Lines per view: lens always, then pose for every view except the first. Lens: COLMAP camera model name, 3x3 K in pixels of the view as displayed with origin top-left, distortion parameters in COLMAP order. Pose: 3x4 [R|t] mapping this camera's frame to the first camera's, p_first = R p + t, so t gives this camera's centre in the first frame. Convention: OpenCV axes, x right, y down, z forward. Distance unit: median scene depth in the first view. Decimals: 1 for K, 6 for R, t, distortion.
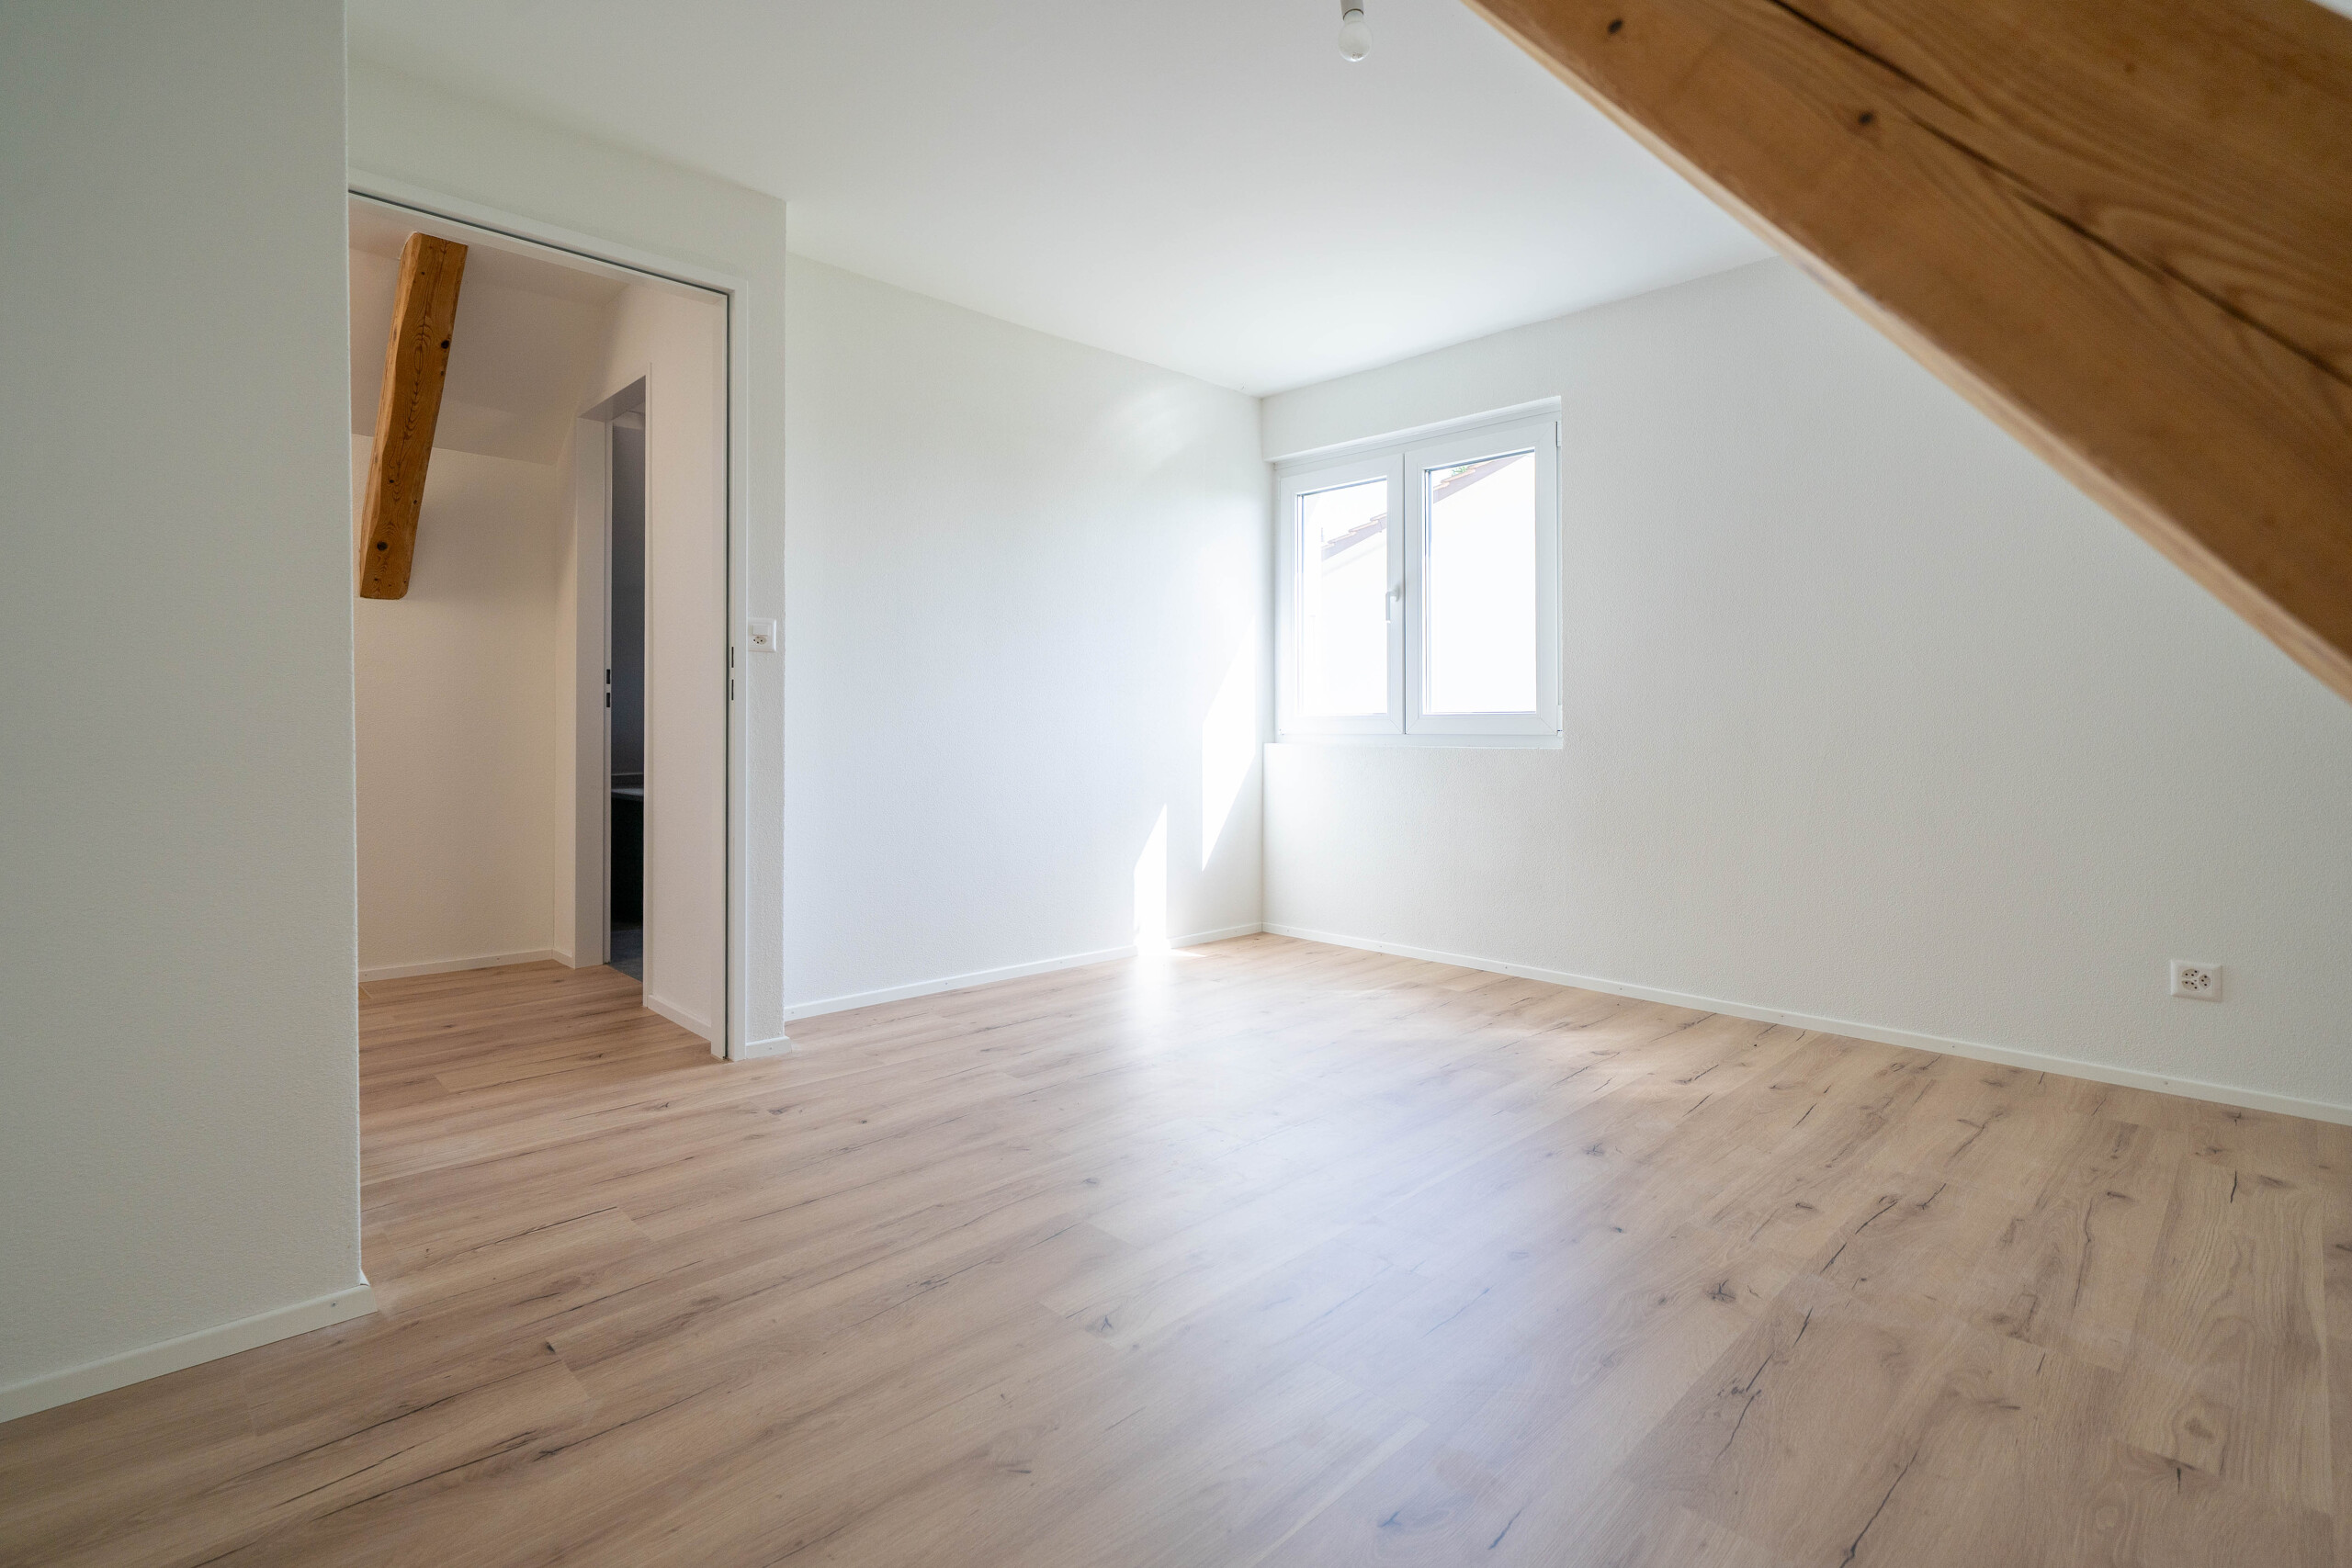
lens RADIAL K [[1114.8, 0, 1163.8], [0, 1114.8, 782.6], [0, 0, 1]] dist [-0.001825, 0.001187]
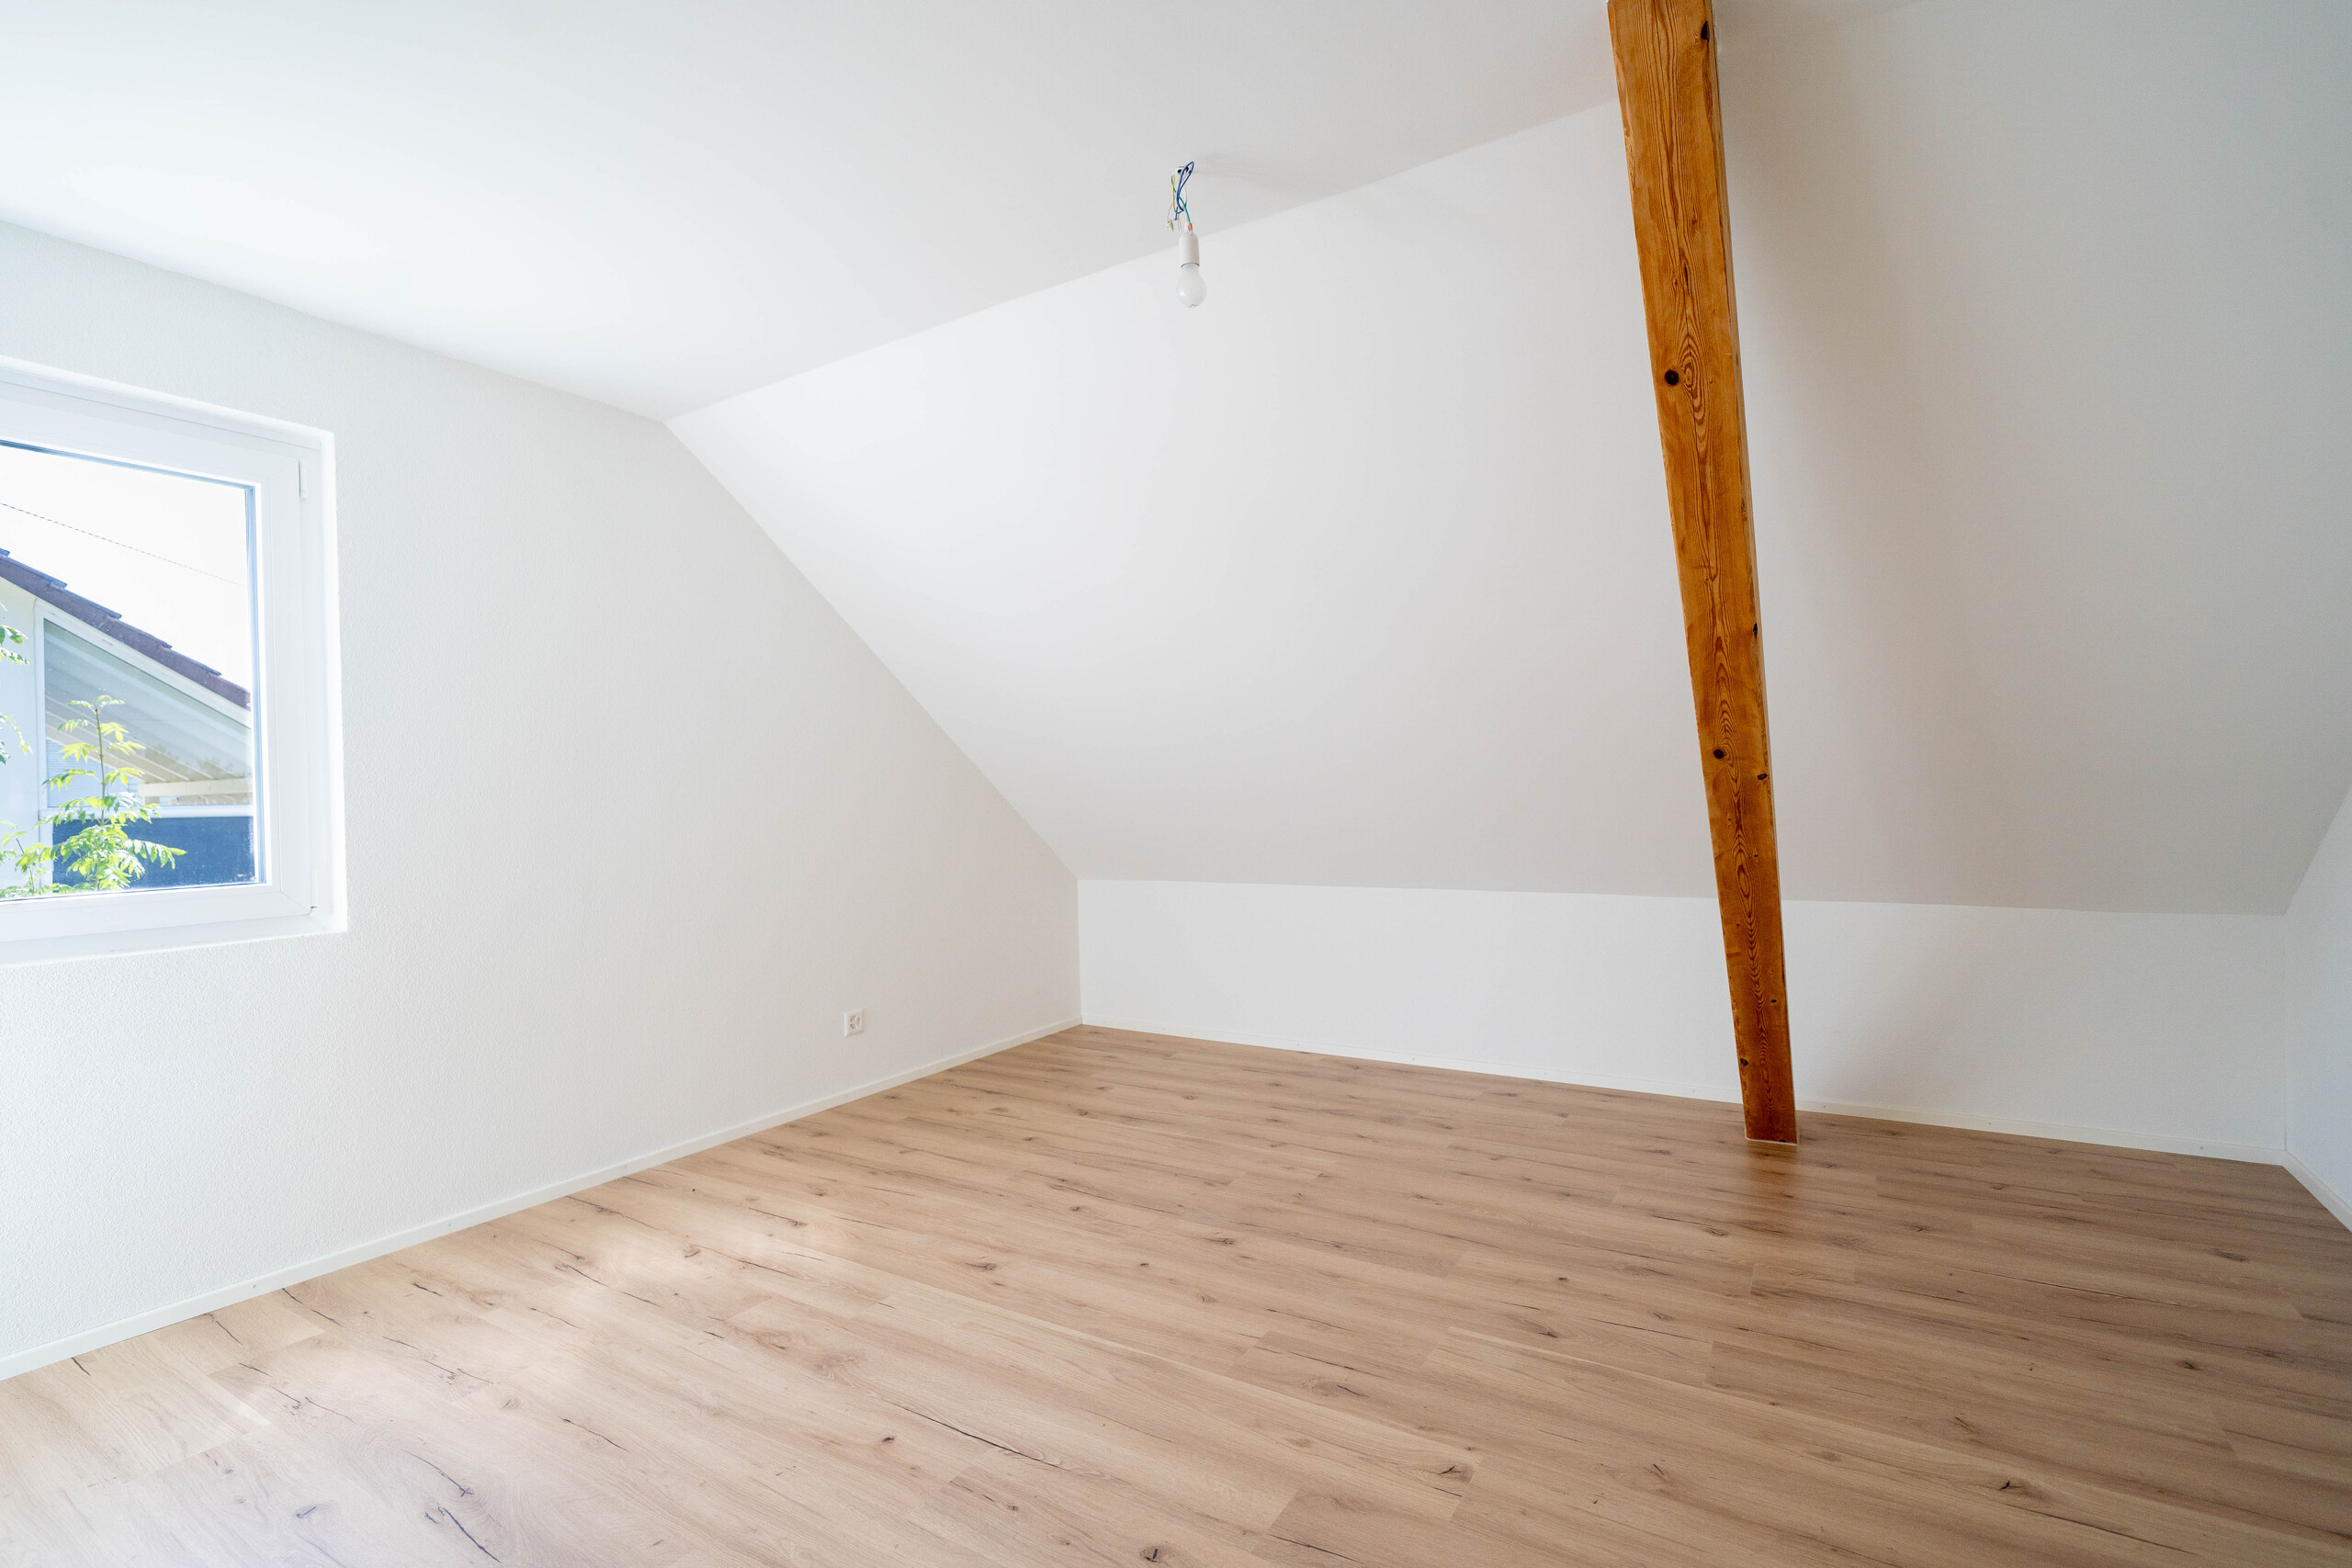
lens RADIAL K [[1076.1, 0, 1171.9], [0, 1076.1, 789.8], [0, 0, 1]] dist [-0.002265, -0.000590]
pose [[-0.250903, 0.003906, 0.968004, -0.816387], [0.068264, 0.997574, 0.013668, -0.174184], [-0.965602, 0.069510, -0.250561, 1.202397]]
